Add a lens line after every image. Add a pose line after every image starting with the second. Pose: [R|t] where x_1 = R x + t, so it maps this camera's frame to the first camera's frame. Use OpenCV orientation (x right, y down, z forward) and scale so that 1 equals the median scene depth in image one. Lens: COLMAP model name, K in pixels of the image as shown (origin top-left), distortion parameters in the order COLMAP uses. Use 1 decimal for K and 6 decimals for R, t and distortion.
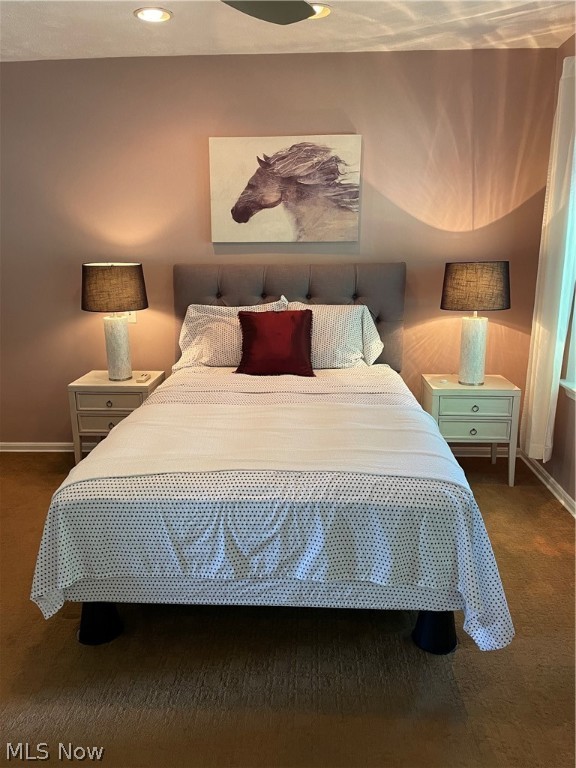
lens RADIAL K [[584.2, 0, 287.2], [0, 584.2, 380.3], [0, 0, 1]] dist [0.075439, -0.039166]
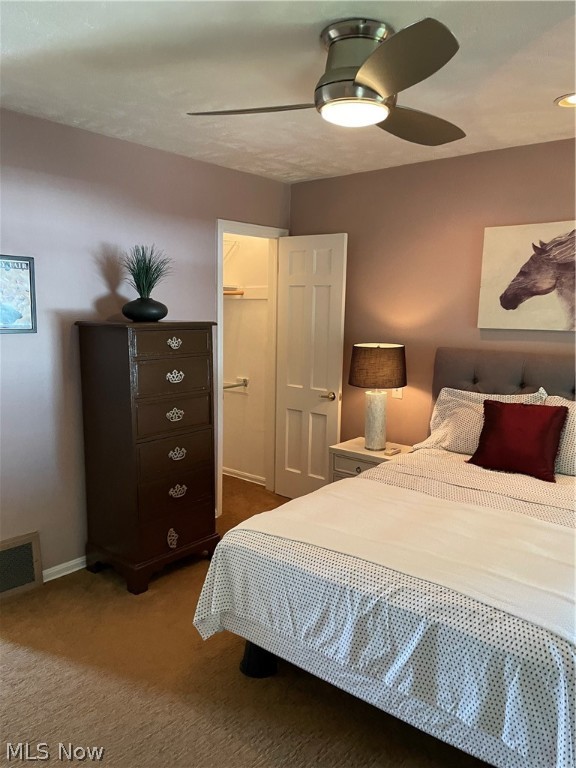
lens RADIAL K [[584.2, 0, 289.0], [0, 584.2, 388.9], [0, 0, 1]] dist [0.075439, -0.039166]
pose [[0.813485, 0.101447, -0.572670, 0.202544], [-0.153615, 0.987180, -0.043335, -0.041430], [0.560932, 0.123223, 0.818640, 0.014222]]
